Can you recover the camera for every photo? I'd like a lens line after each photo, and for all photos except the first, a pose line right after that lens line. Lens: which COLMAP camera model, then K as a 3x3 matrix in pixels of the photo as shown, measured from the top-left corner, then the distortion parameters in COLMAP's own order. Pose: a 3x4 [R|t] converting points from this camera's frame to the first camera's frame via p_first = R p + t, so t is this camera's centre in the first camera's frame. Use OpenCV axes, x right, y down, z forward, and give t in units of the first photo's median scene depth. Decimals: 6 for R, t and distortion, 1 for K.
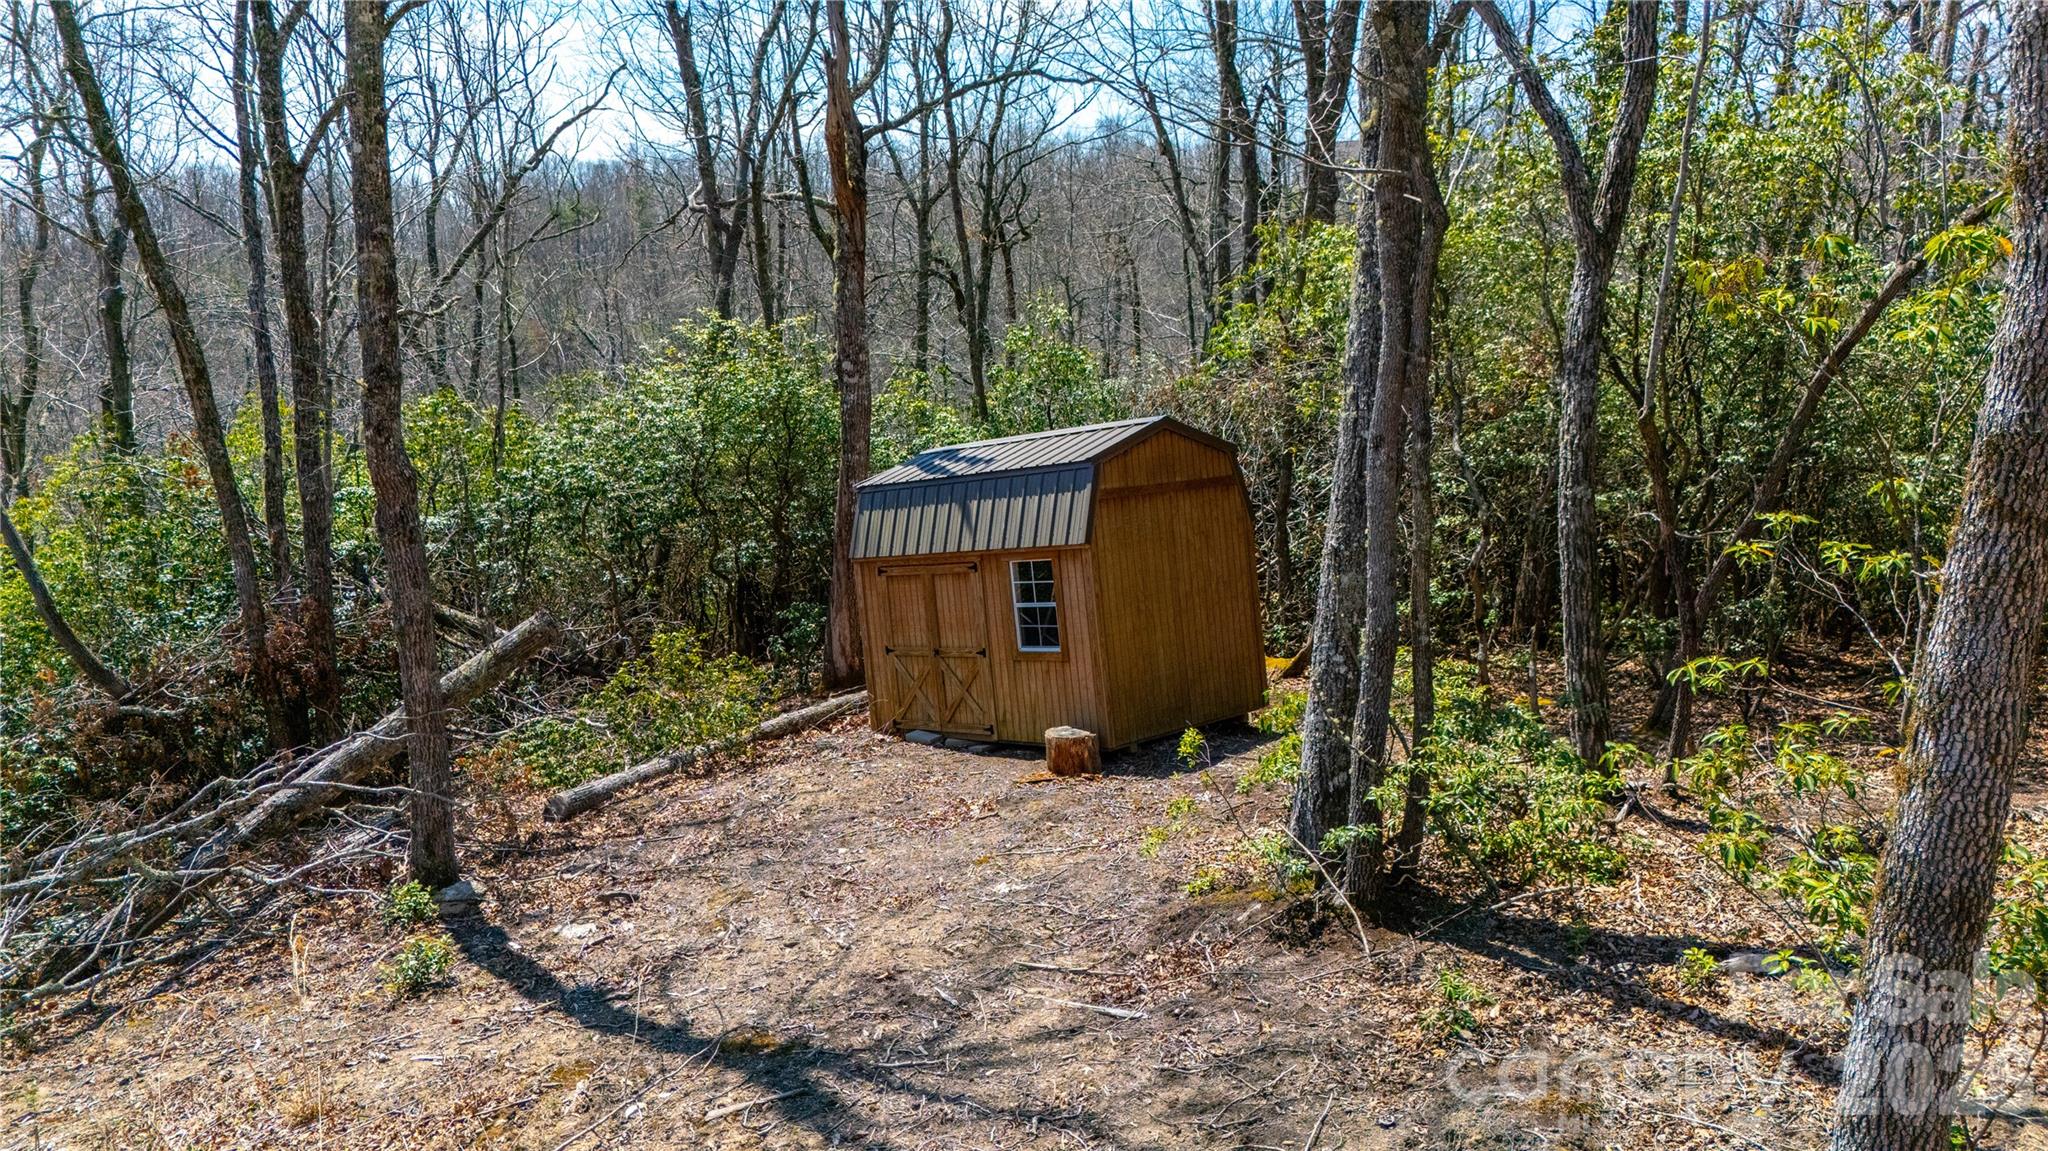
lens RADIAL K [[1432.5, 0, 1024.7], [0, 1432.5, 575.6], [0, 0, 1]] dist [0.008628, 0.003485]
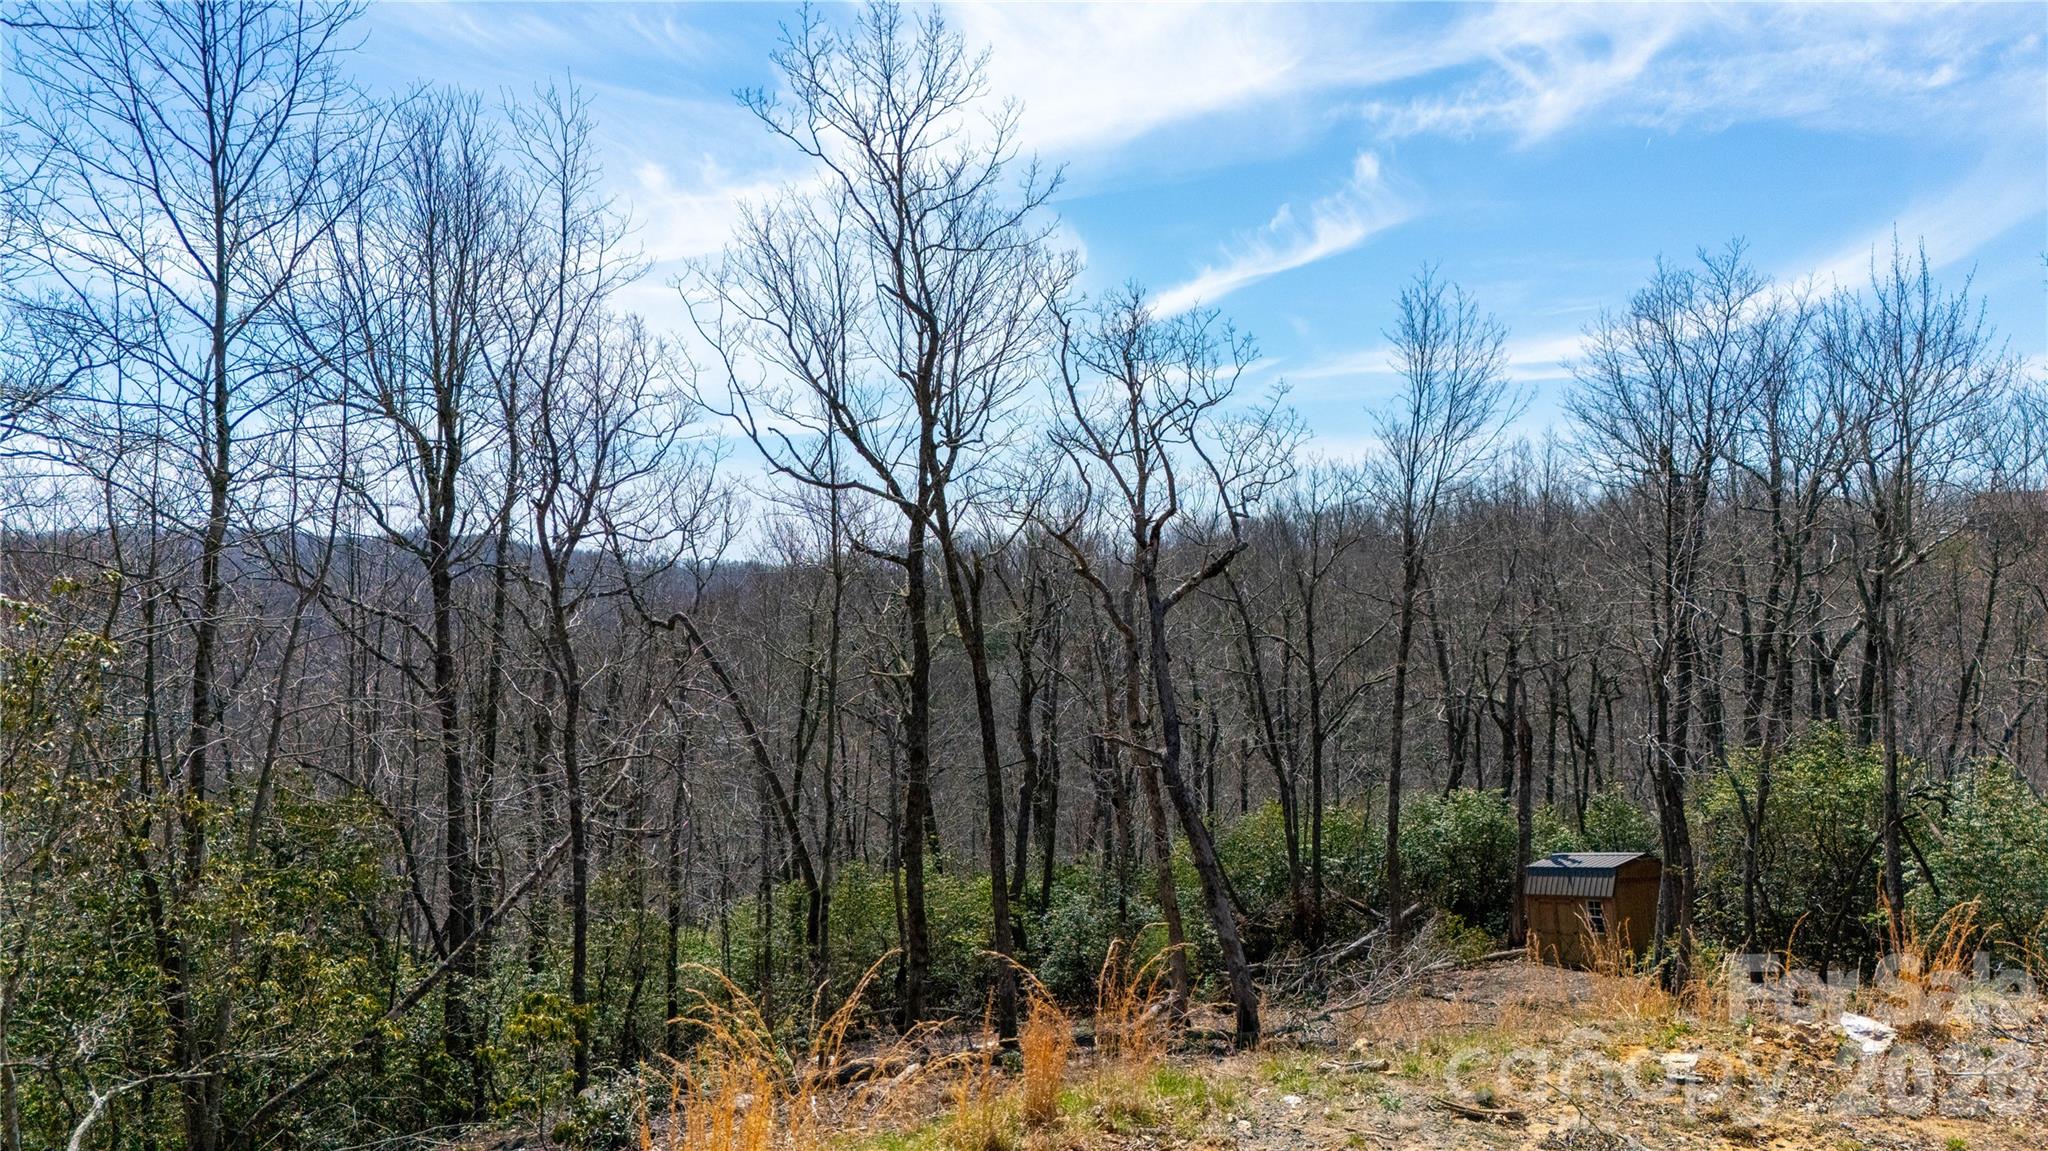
lens RADIAL K [[1432.5, 0, 1024.9], [0, 1432.5, 576.1], [0, 0, 1]] dist [0.008628, 0.003485]
pose [[0.914346, 0.009562, -0.404821, 0.102900], [-0.097396, 0.975566, -0.196939, 0.027160], [0.393046, 0.219498, 0.892936, -1.851526]]
